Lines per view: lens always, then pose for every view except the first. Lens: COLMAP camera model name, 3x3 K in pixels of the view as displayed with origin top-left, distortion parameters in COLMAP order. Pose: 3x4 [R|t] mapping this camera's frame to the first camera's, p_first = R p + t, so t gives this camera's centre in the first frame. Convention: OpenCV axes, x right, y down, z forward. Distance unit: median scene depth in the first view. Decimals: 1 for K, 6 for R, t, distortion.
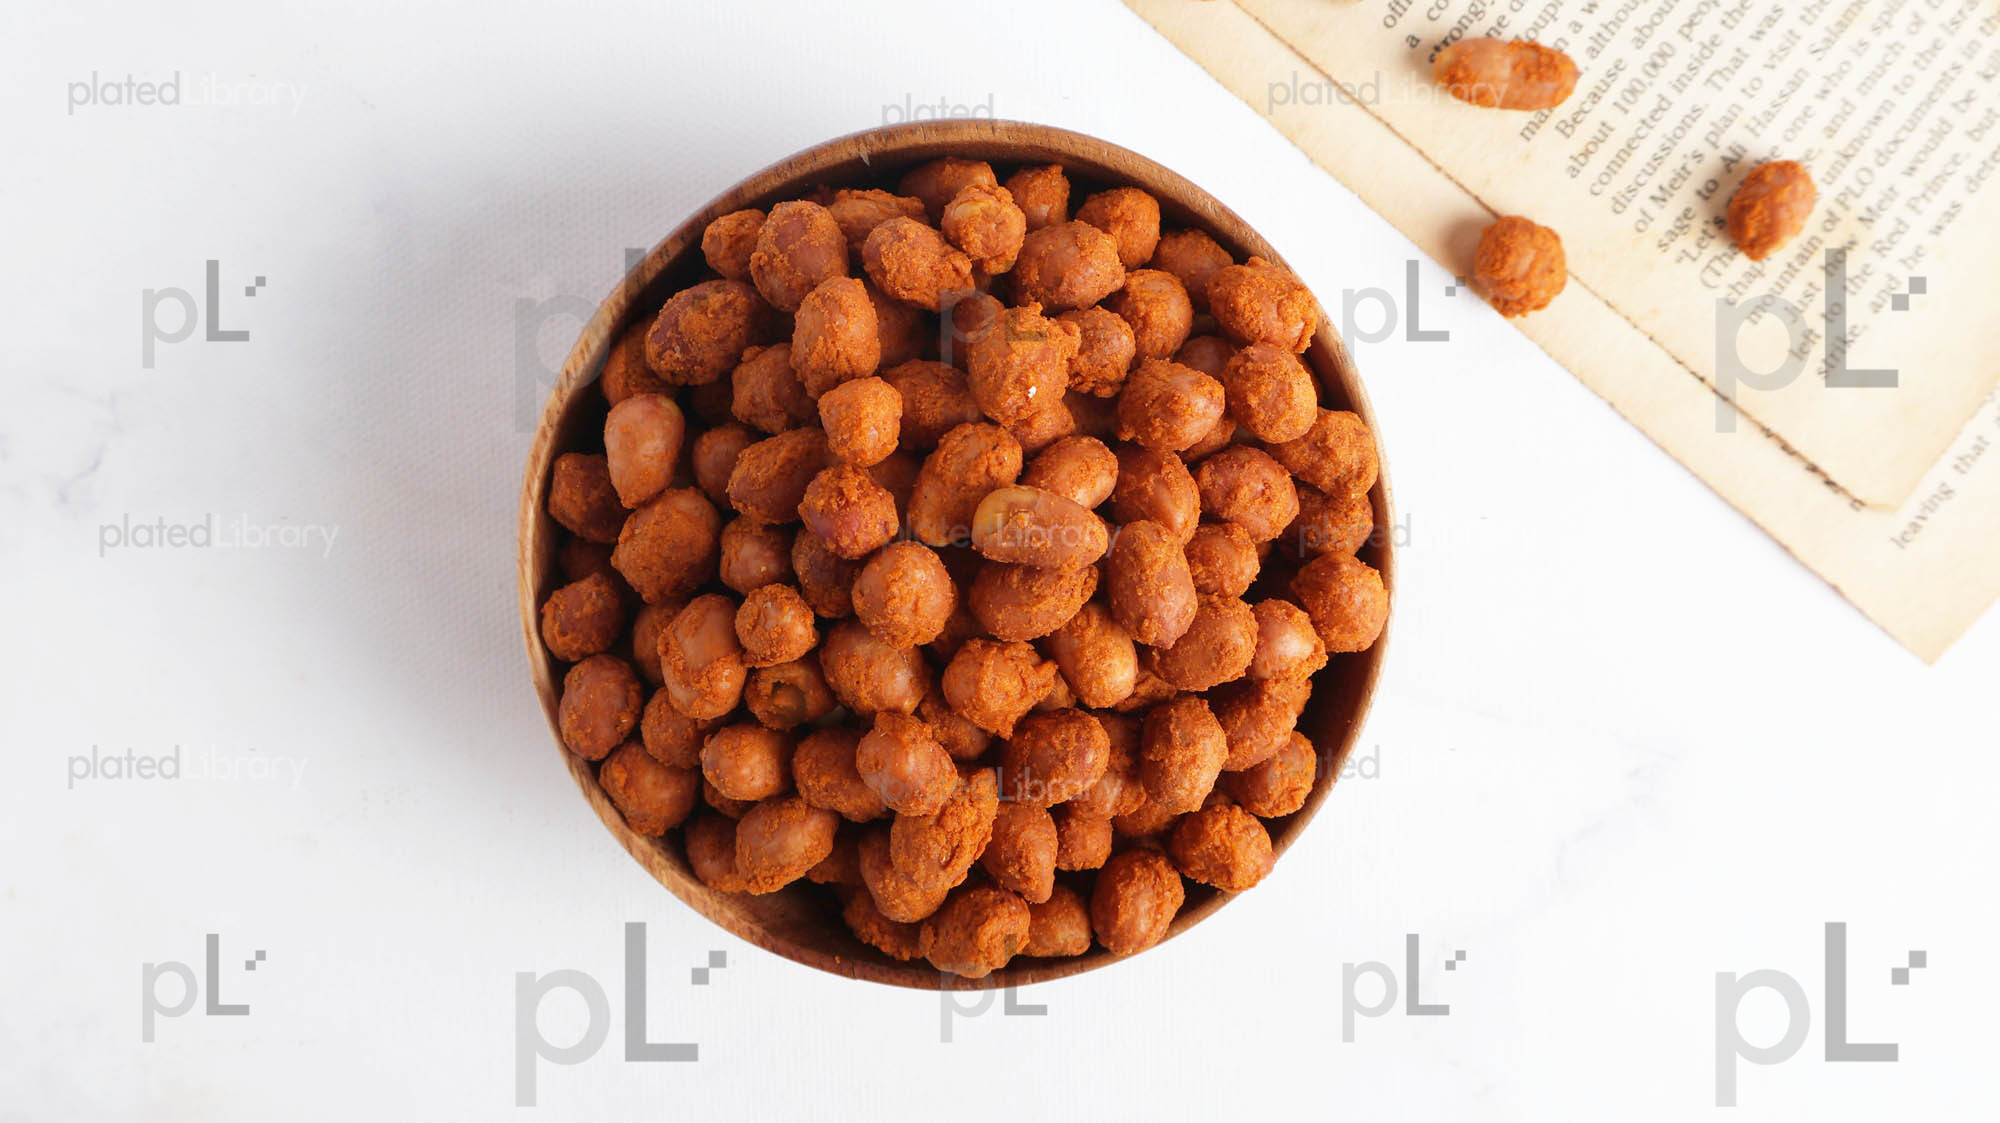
lens RADIAL K [[2550.7, 0, 1000.0], [0, 2550.7, 561.5], [0, 0, 1]] dist [-0.013482, 0.047014]
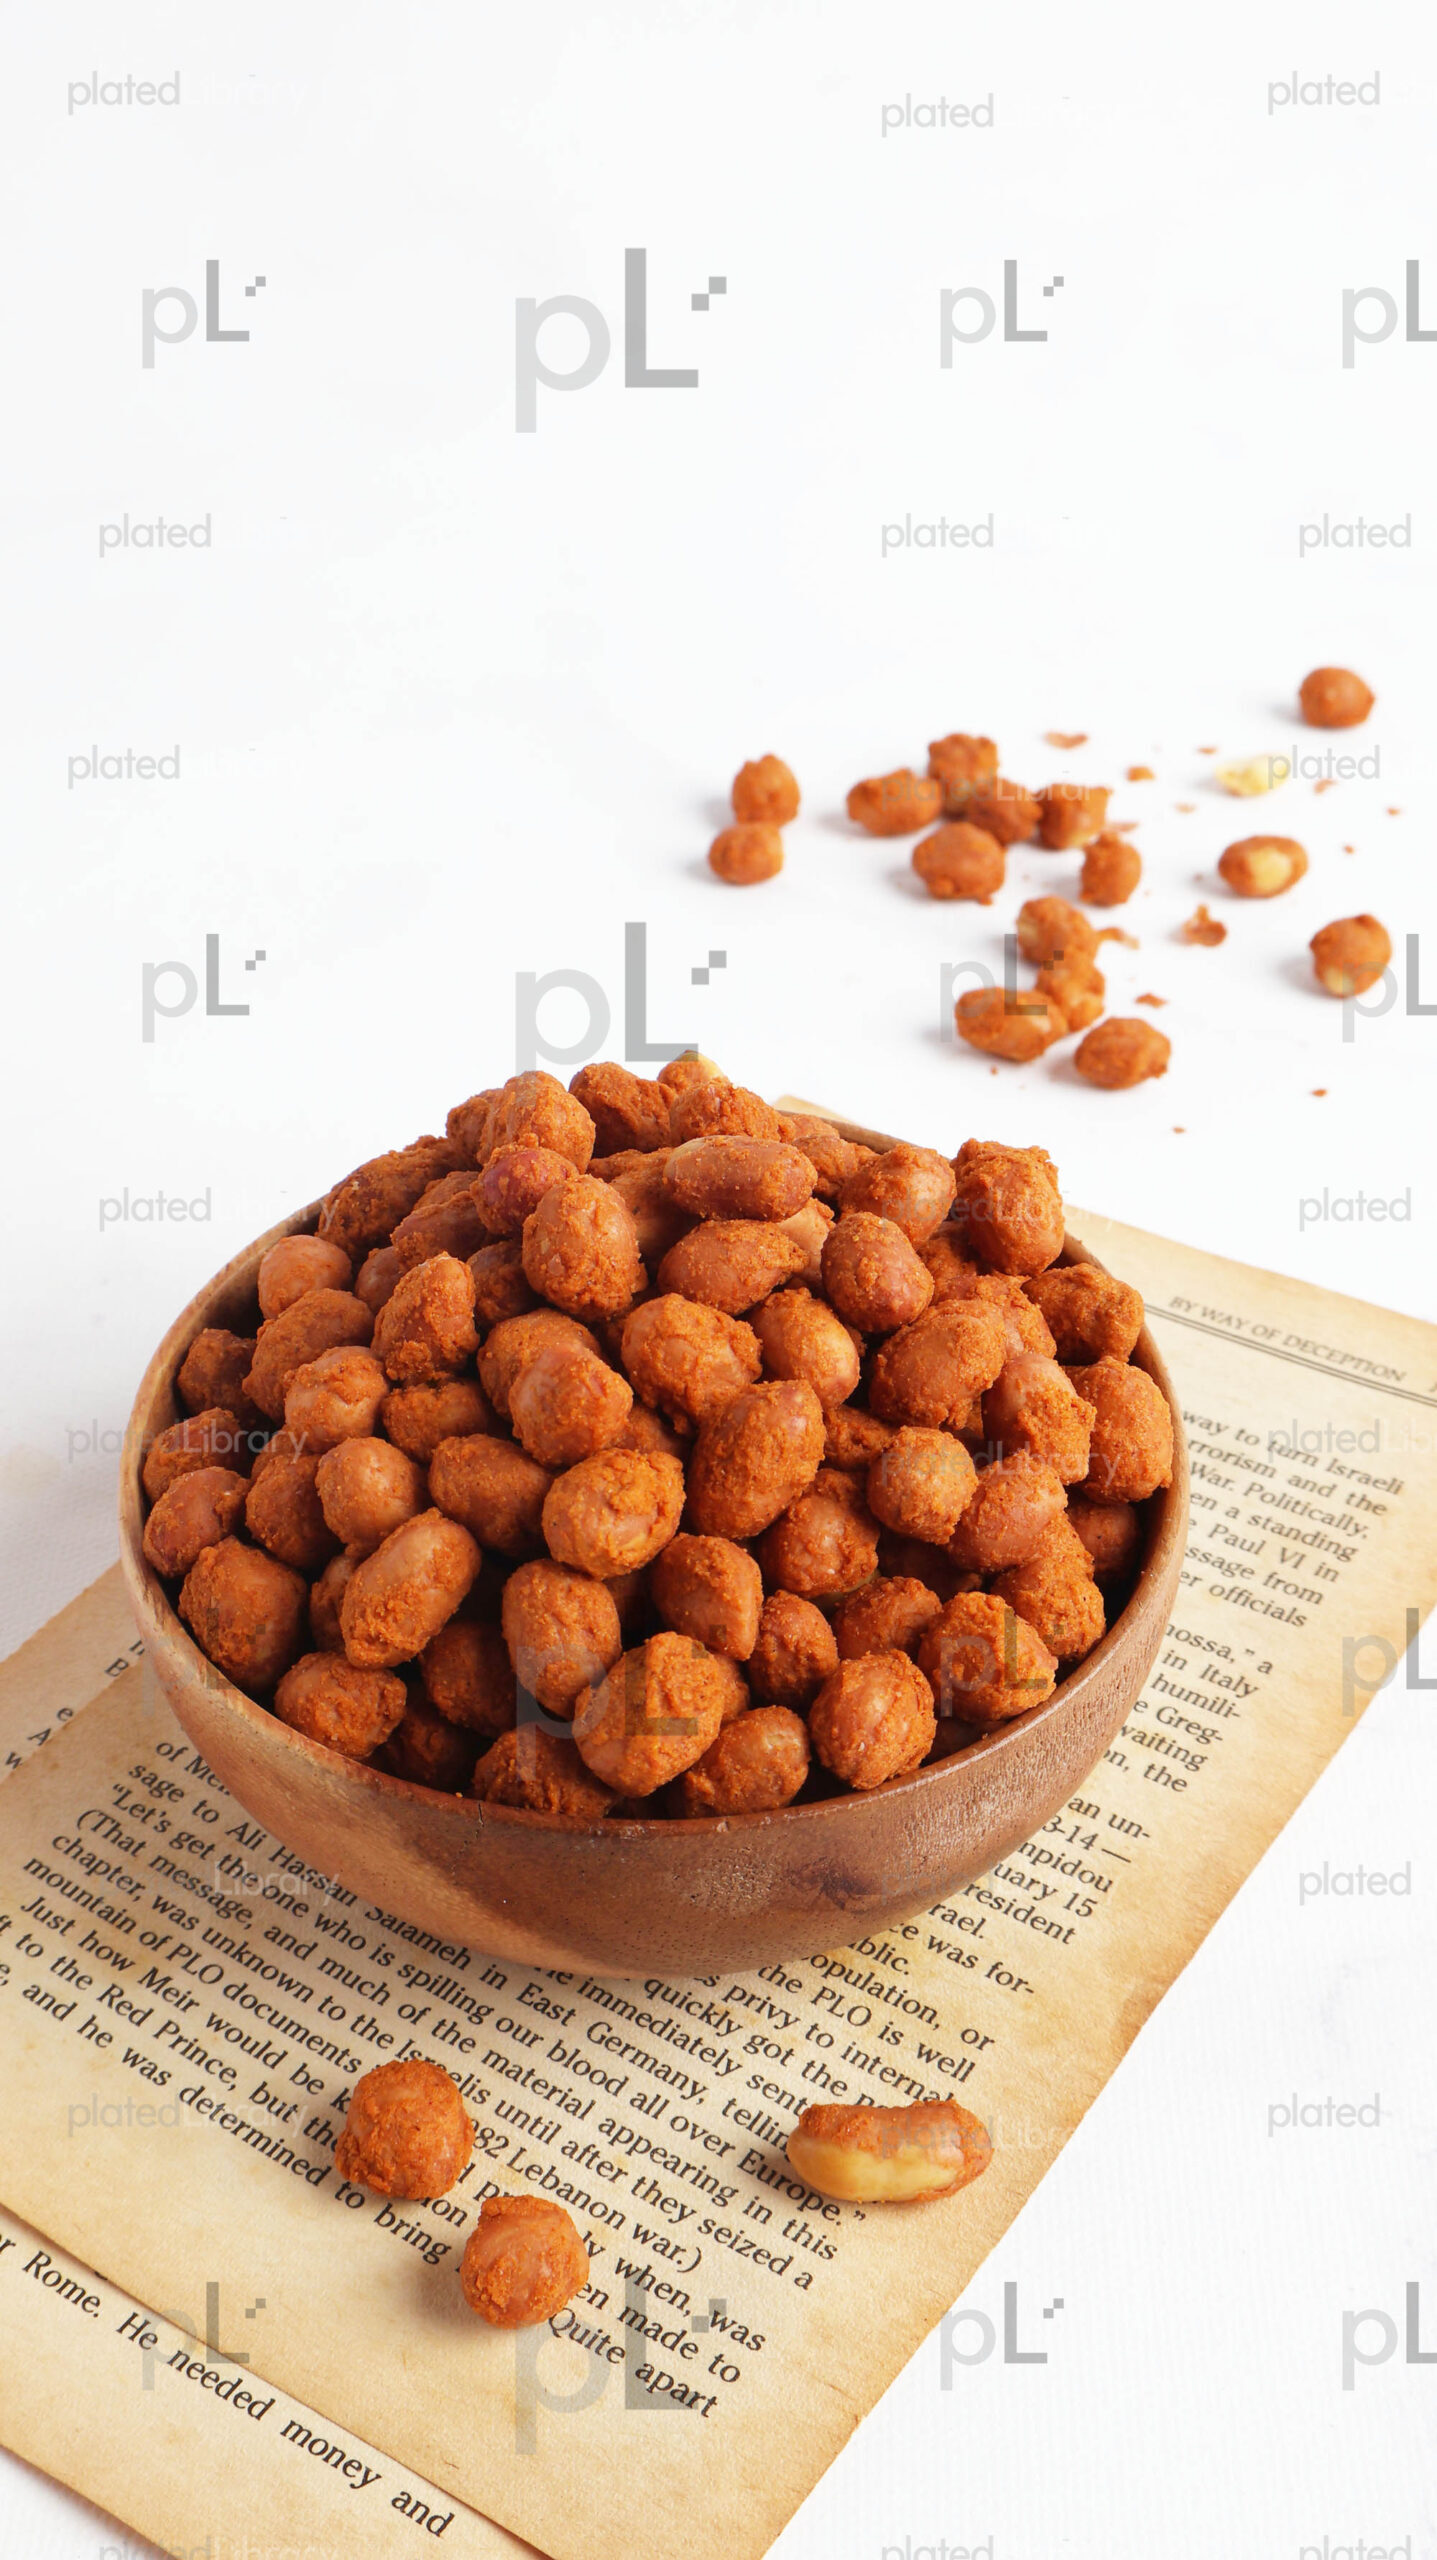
lens RADIAL K [[3264.9, 0, 718.5], [0, 3264.9, 1280.0], [0, 0, 1]] dist [-0.013482, 0.047014]
pose [[0.998837, -0.006659, -0.047751, 0.057911], [-0.037029, 0.528314, -0.848241, 0.907799], [0.030876, 0.849023, 0.527453, 0.410505]]
